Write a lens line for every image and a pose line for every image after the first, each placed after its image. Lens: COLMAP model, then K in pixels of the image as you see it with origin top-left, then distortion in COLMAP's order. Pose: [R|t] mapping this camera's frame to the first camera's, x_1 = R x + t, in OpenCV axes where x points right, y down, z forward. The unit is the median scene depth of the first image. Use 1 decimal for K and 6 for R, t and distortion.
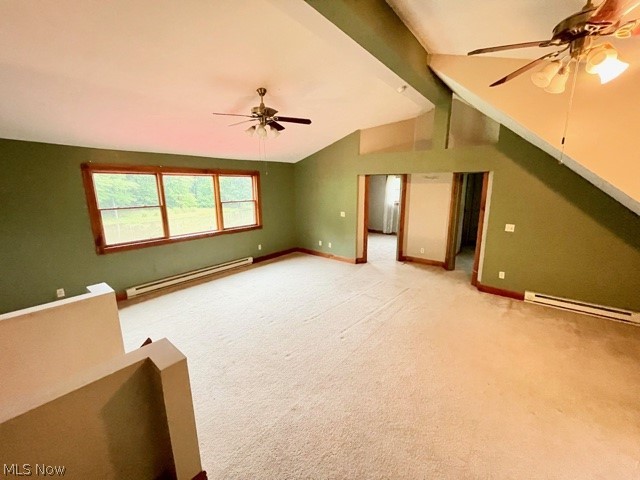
lens RADIAL K [[259.7, 0, 319.8], [0, 259.7, 238.1], [0, 0, 1]] dist [-0.000423, -0.000049]
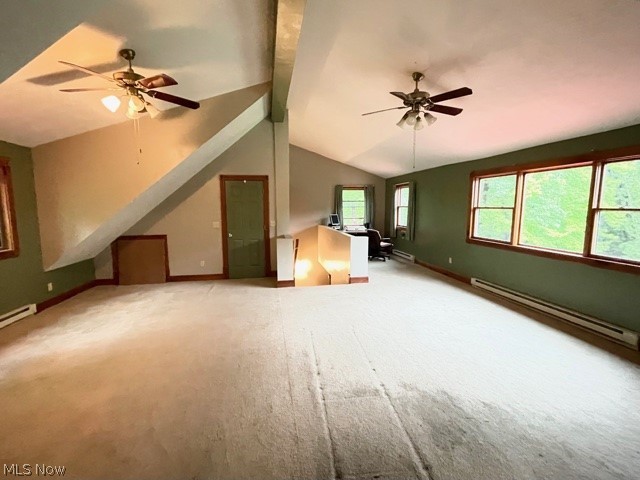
lens RADIAL K [[259.7, 0, 319.8], [0, 259.7, 238.1], [0, 0, 1]] dist [-0.000423, -0.000049]
pose [[-0.621709, 0.115830, -0.774636, 0.540308], [-0.143869, 0.955290, 0.258309, -0.163200], [0.769922, 0.272039, -0.577248, 1.044087]]
